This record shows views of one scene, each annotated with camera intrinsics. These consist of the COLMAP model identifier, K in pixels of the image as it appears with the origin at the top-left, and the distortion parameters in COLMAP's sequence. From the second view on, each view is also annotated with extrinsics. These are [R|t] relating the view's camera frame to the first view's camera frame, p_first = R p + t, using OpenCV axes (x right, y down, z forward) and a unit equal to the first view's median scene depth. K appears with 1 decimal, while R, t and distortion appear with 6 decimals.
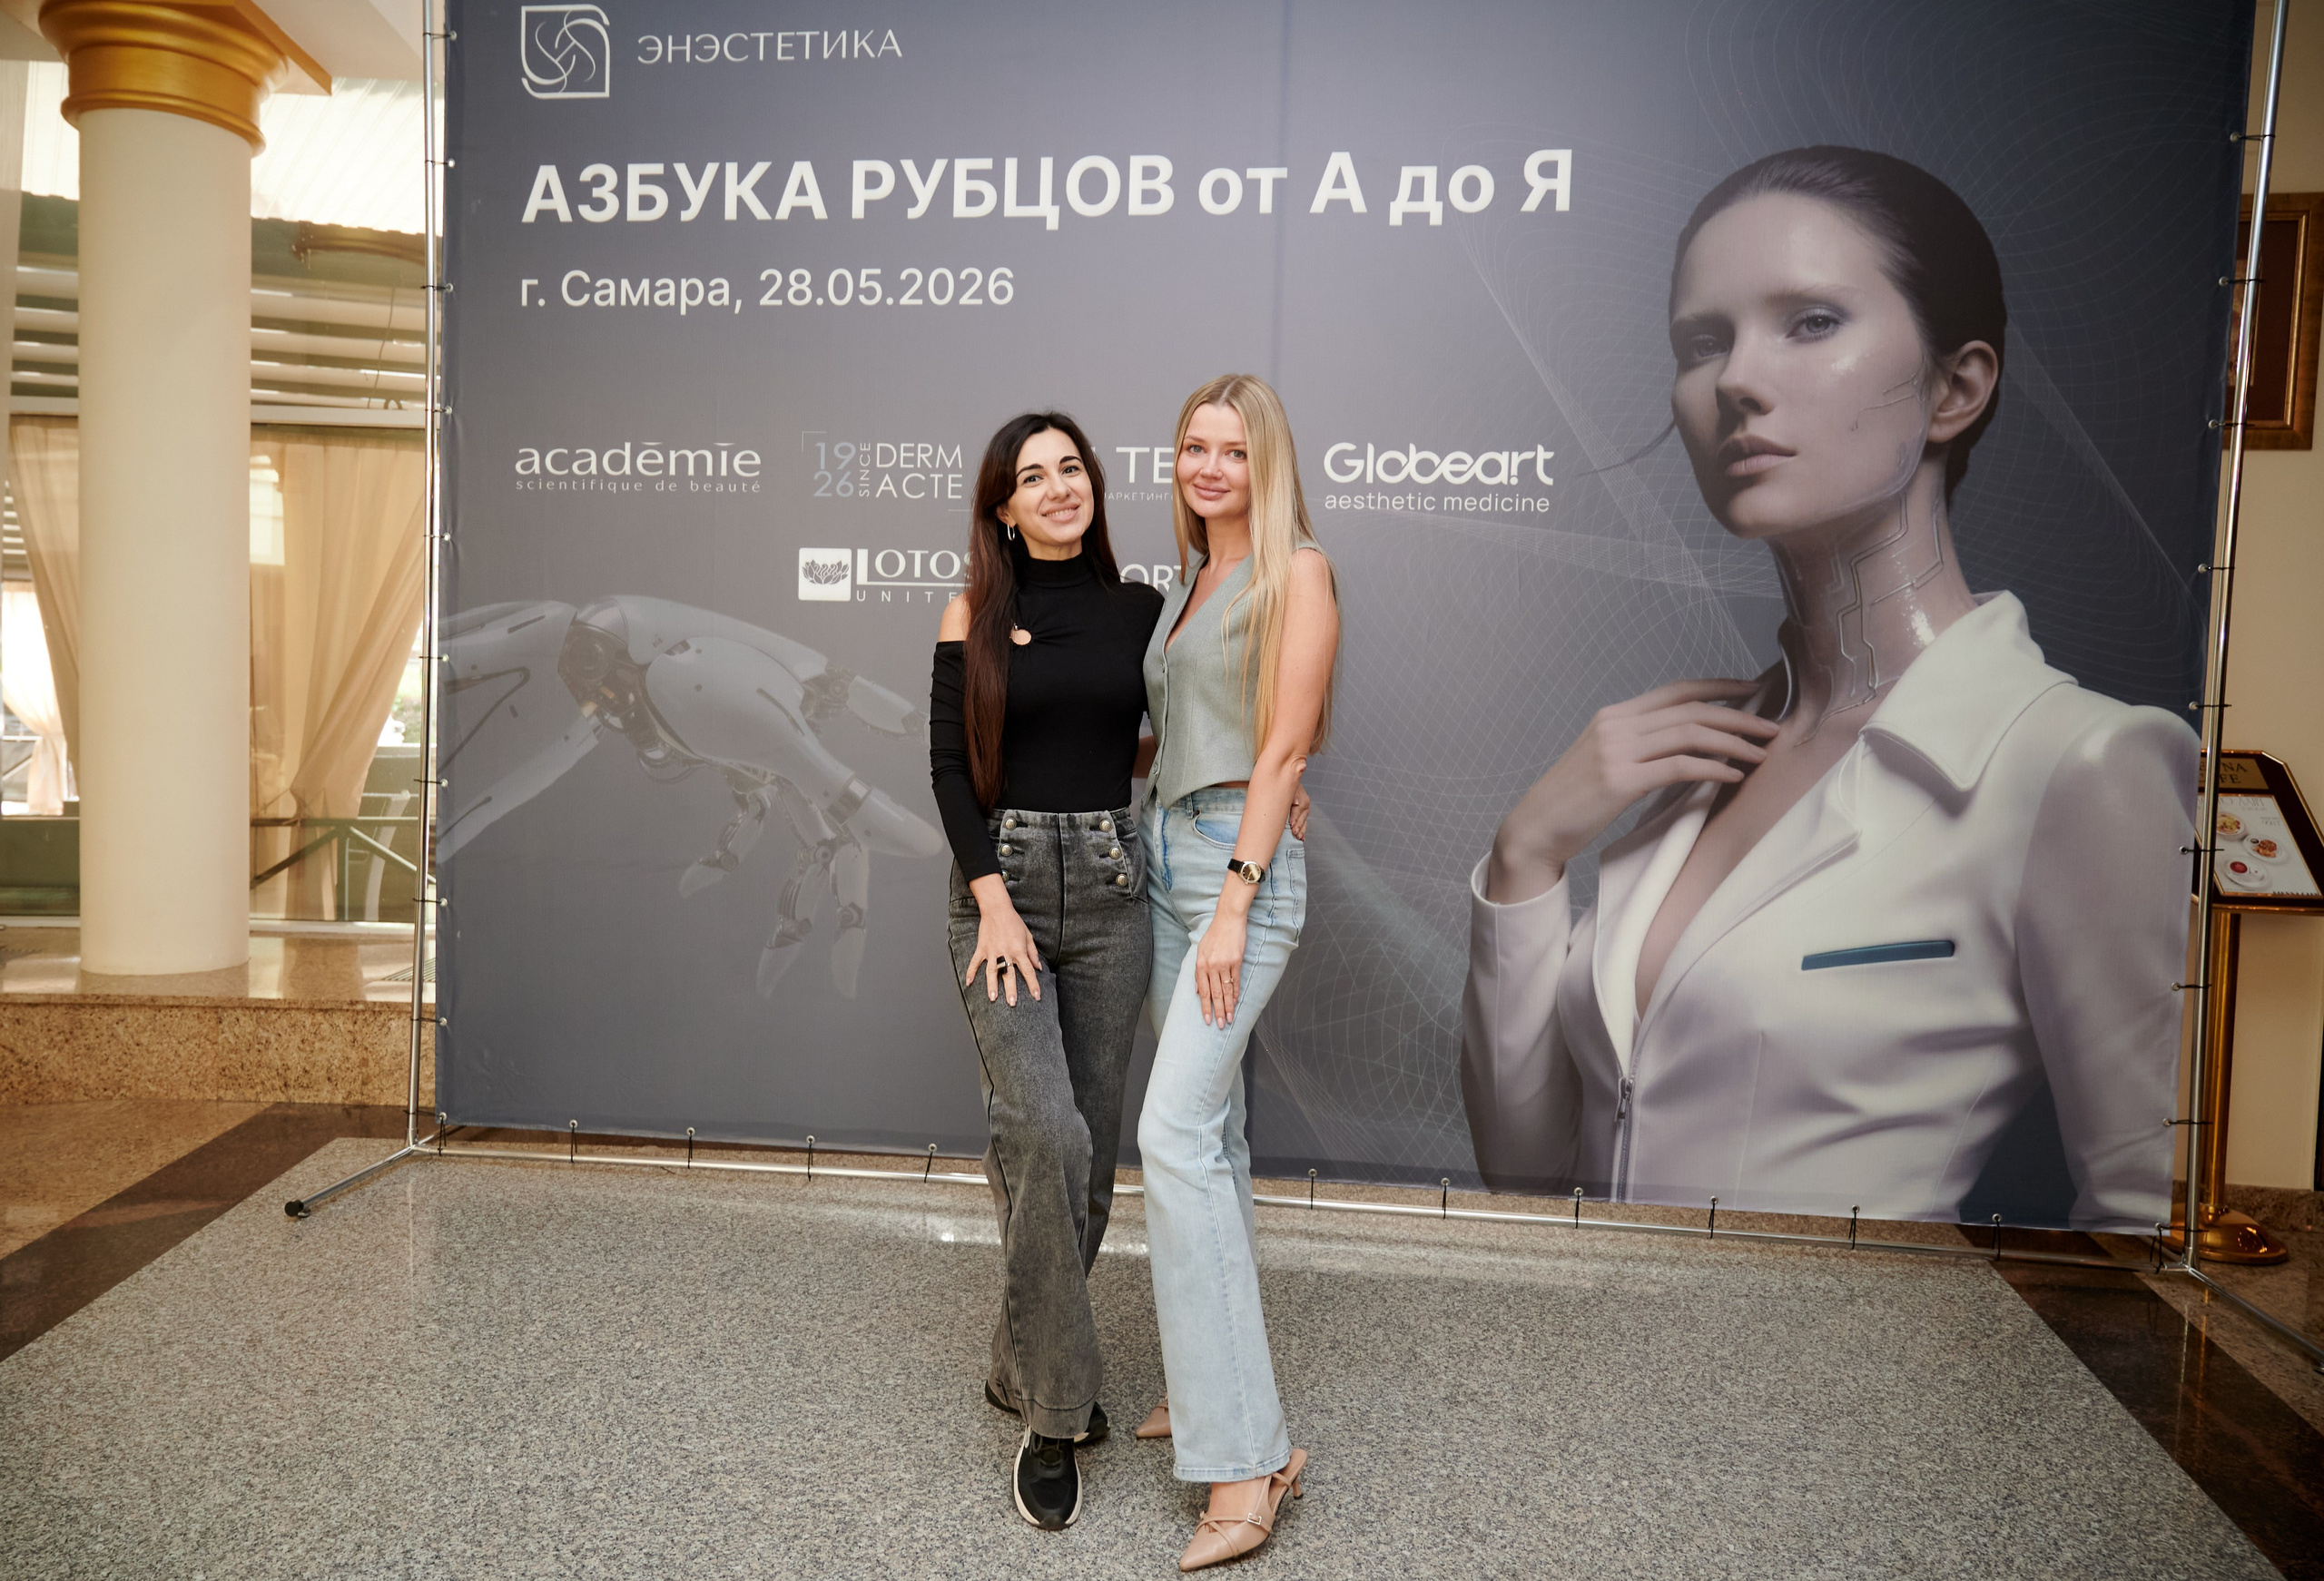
lens RADIAL K [[1648.4, 0, 1091.9], [0, 1648.4, 763.5], [0, 0, 1]] dist [-0.006583, 0.002860]
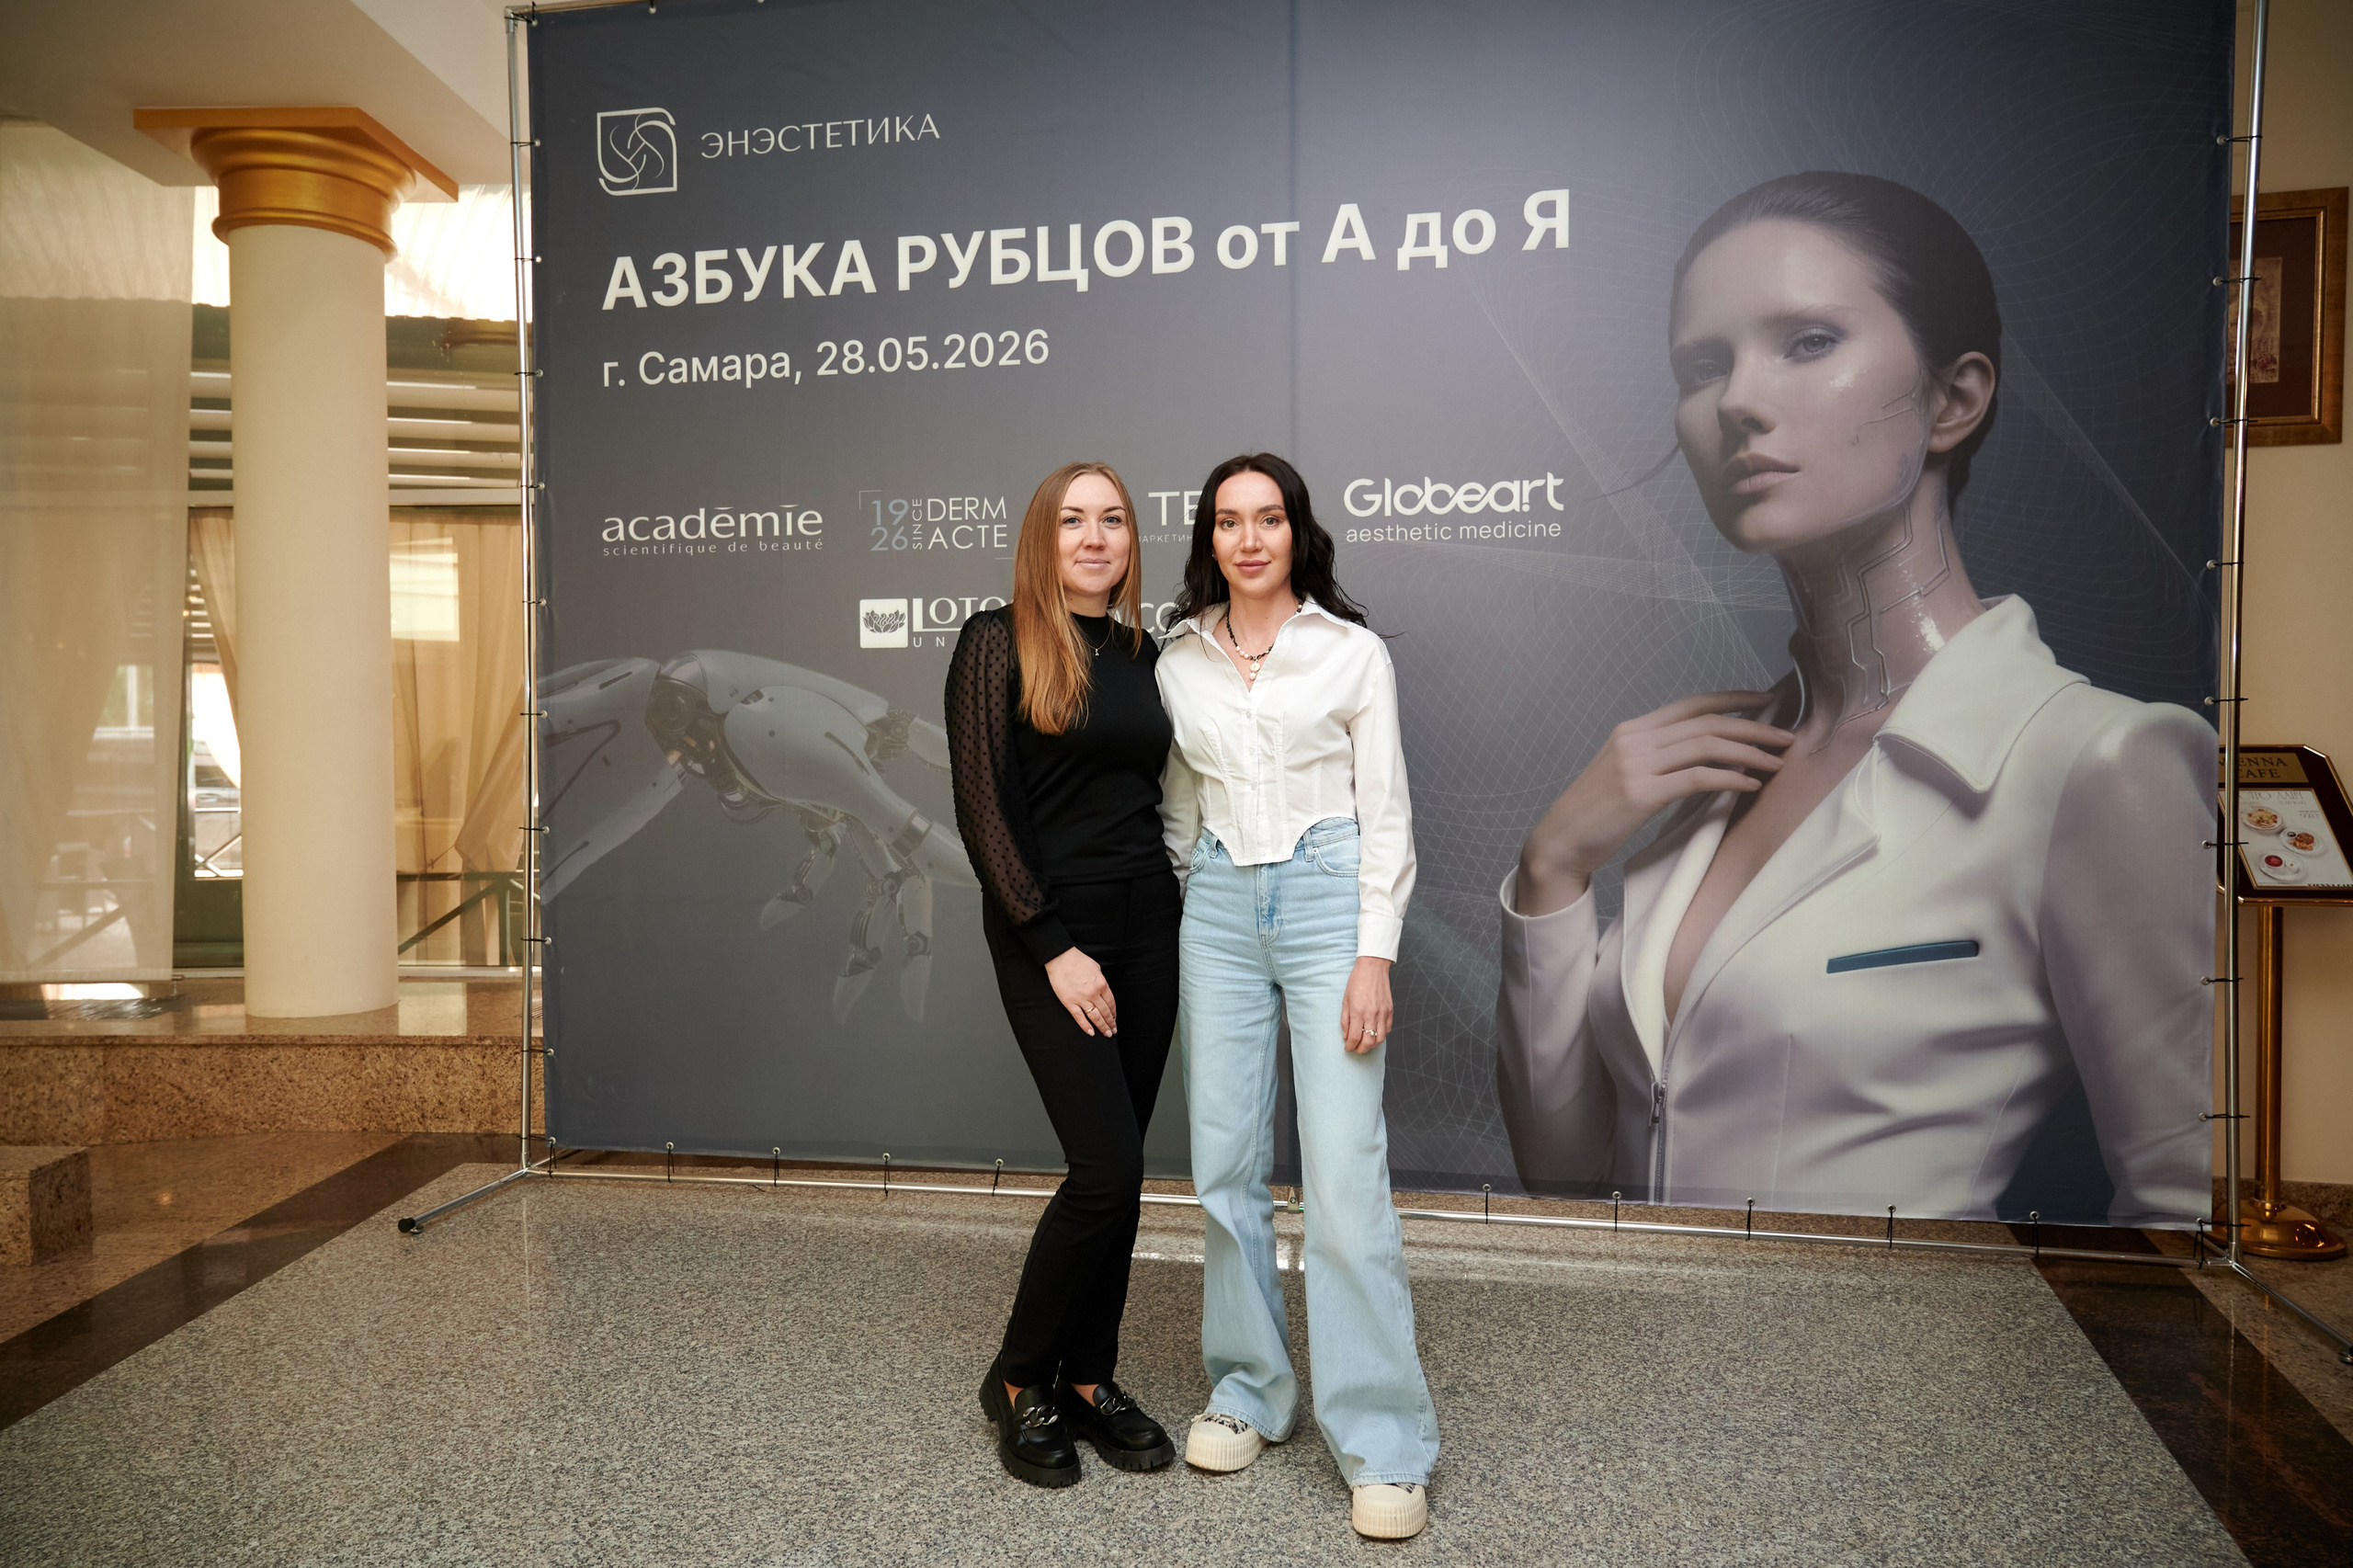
lens RADIAL K [[1614.7, 0, 1167.9], [0, 1614.7, 773.0], [0, 0, 1]] dist [-0.006570, 0.003609]
pose [[0.997011, -0.031356, -0.070614, 0.096404], [0.029781, 0.999286, -0.023249, 0.012356], [0.071293, 0.021077, 0.997233, -0.027814]]
